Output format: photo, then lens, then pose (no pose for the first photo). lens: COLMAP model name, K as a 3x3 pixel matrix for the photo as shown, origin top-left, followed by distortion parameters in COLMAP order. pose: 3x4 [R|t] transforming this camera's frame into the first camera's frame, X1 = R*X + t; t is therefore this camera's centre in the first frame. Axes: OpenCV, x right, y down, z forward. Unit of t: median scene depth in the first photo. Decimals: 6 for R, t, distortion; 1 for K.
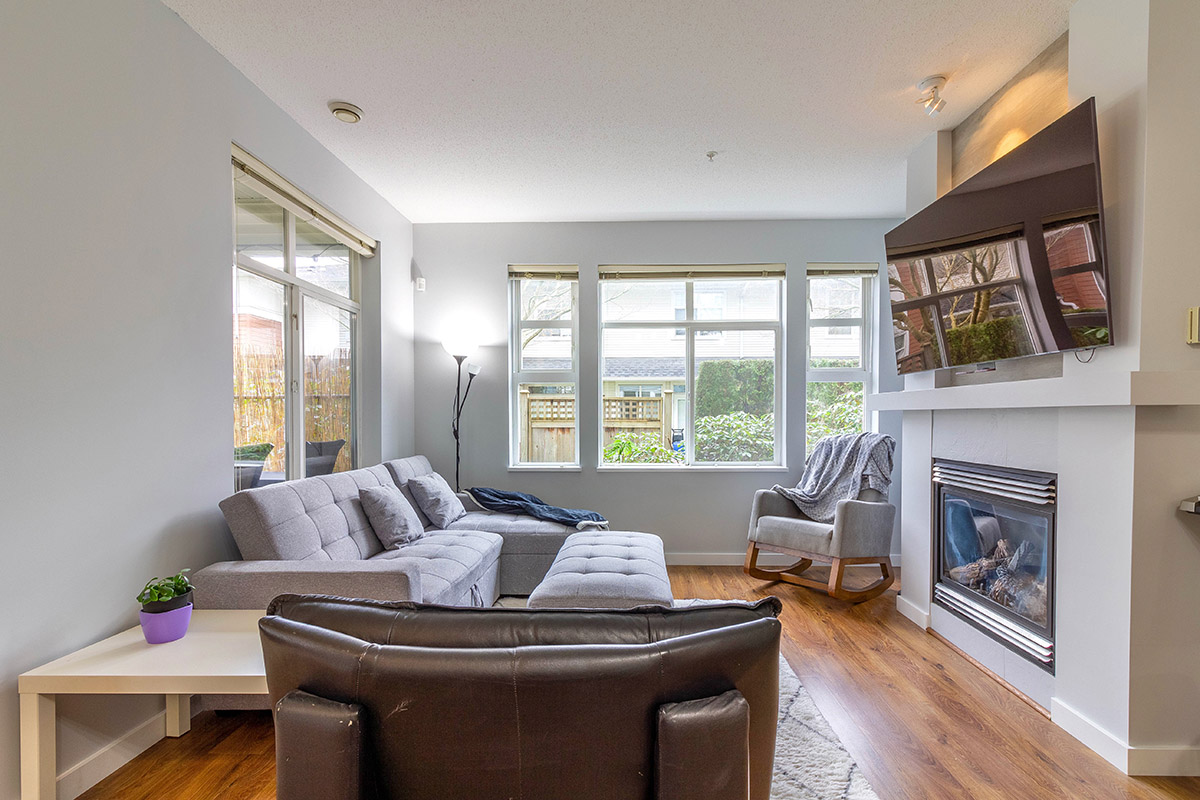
lens RADIAL K [[569.6, 0, 610.3], [0, 569.6, 425.6], [0, 0, 1]] dist [0.001735, 0.000010]
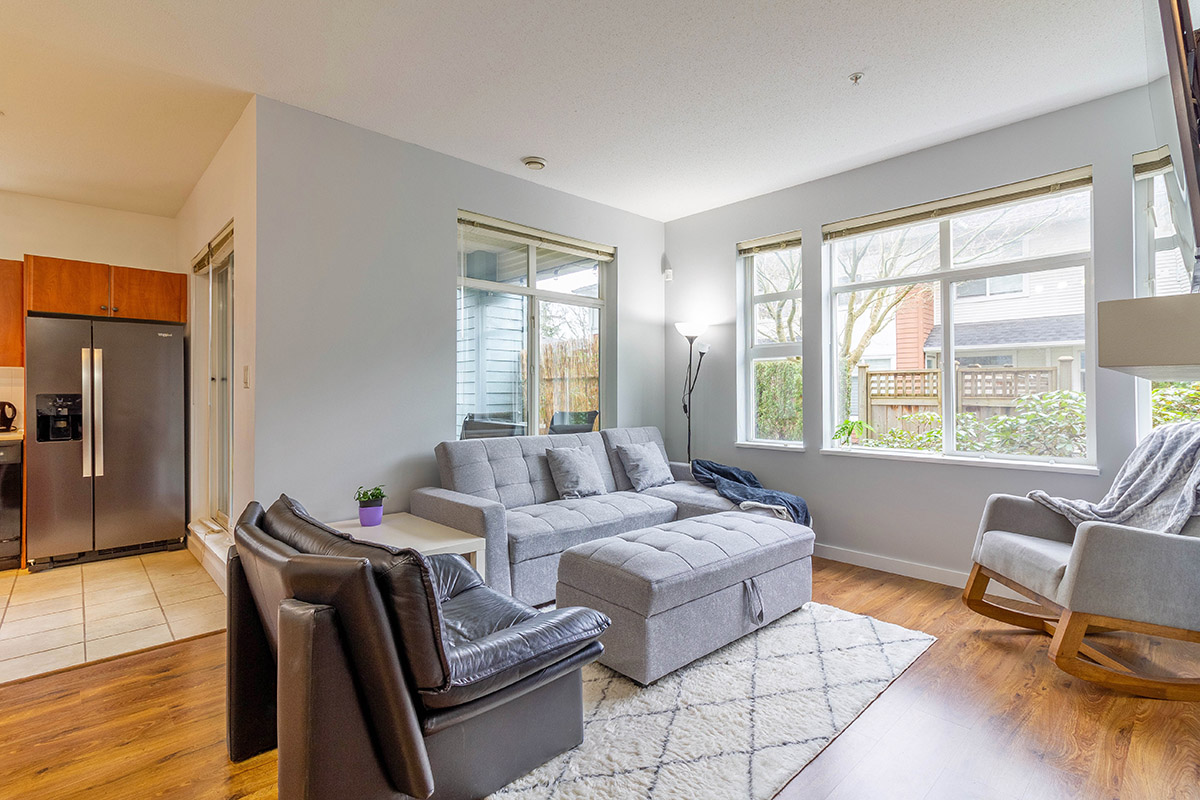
lens RADIAL K [[559.7, 0, 596.1], [0, 559.7, 388.6], [0, 0, 1]] dist [0.001927, 0.000221]
pose [[0.706750, -0.005043, -0.707446, 0.394860], [-0.011514, 0.999760, -0.018630, -0.001282], [0.707370, 0.021312, 0.706522, 0.135822]]
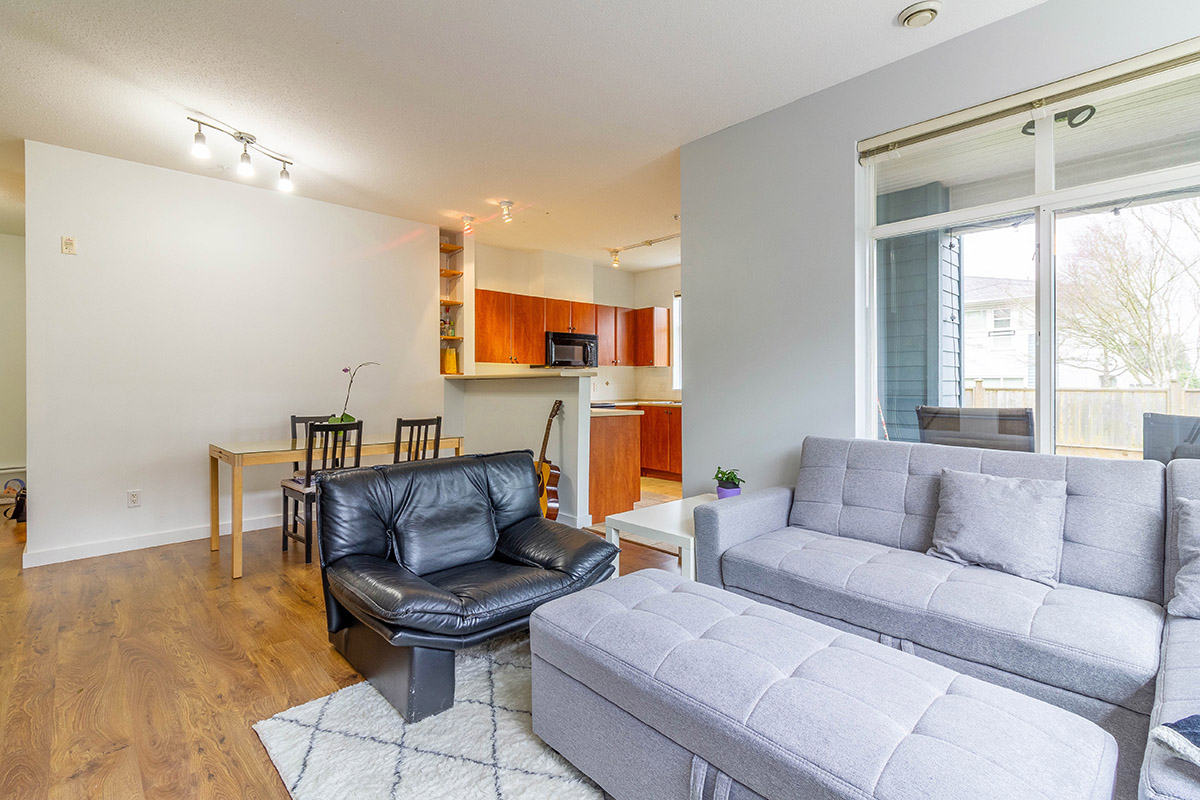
lens RADIAL K [[555.7, 0, 616.0], [0, 555.7, 385.0], [0, 0, 1]] dist [0.000544, 0.000235]
pose [[-0.694581, 0.008915, -0.719359, 0.316519], [-0.007005, 0.999792, 0.019155, -0.010877], [0.719381, 0.018344, -0.694374, 0.880302]]
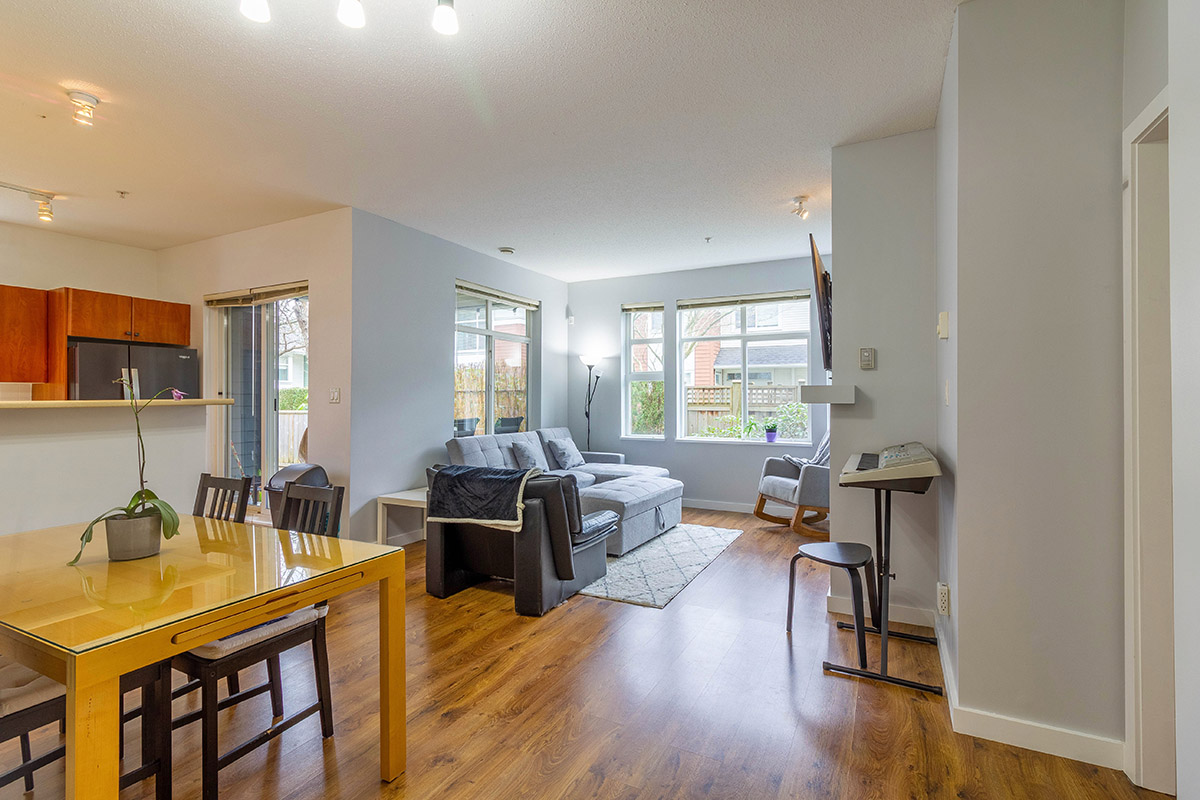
lens RADIAL K [[548.4, 0, 592.8], [0, 548.4, 397.6], [0, 0, 1]] dist [-0.000282, 0.000185]
pose [[0.896766, 0.001121, -0.442504, 0.457313], [-0.008803, 0.999844, -0.015306, -0.009703], [0.442418, 0.017621, 0.896636, -0.397058]]
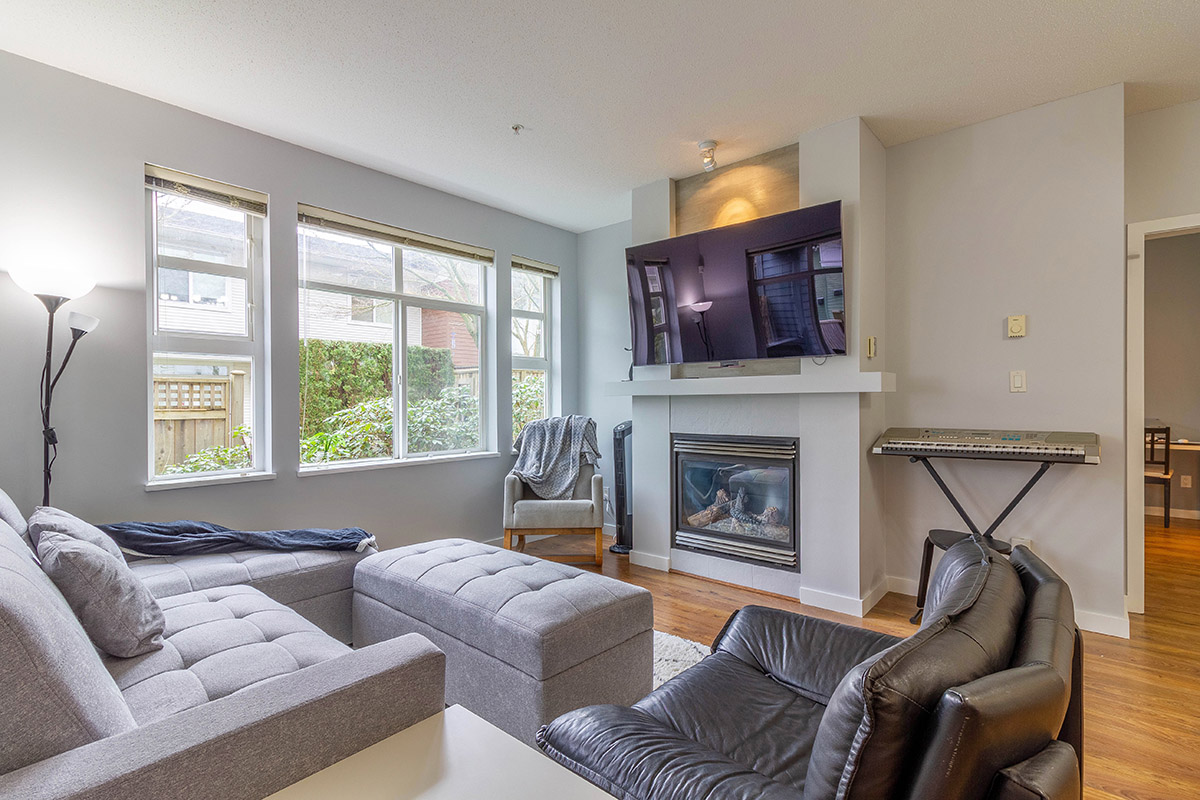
lens RADIAL K [[566.2, 0, 590.0], [0, 566.2, 402.3], [0, 0, 1]] dist [0.001243, 0.000097]
pose [[0.637646, -0.004556, 0.770316, -0.393367], [0.019085, 0.999769, -0.009885, -0.002352], [-0.770093, 0.021004, 0.637586, 0.254797]]
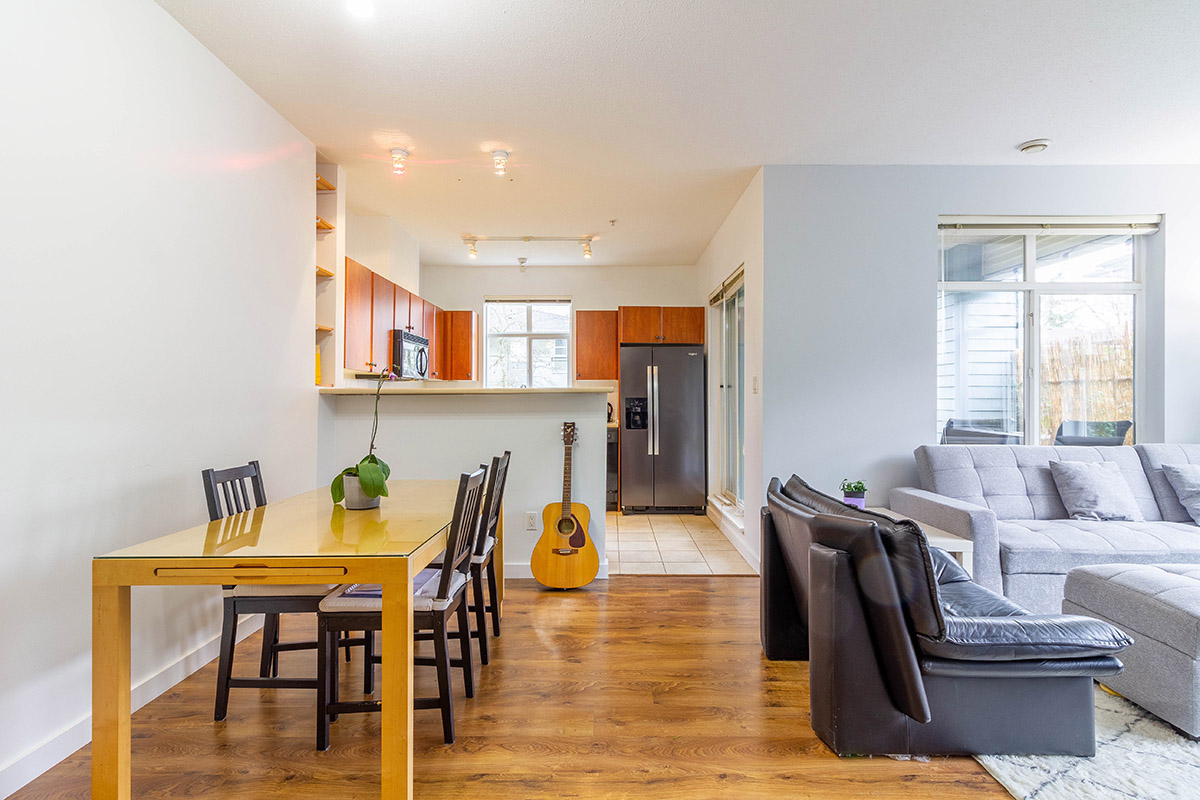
lens RADIAL K [[565.5, 0, 612.3], [0, 565.5, 393.9], [0, 0, 1]] dist [0.008553, -0.000729]
pose [[0.035176, -0.004601, -0.999371, 0.502233], [-0.019218, 0.999801, -0.005279, -0.000093], [0.999196, 0.019391, 0.035081, 0.053007]]
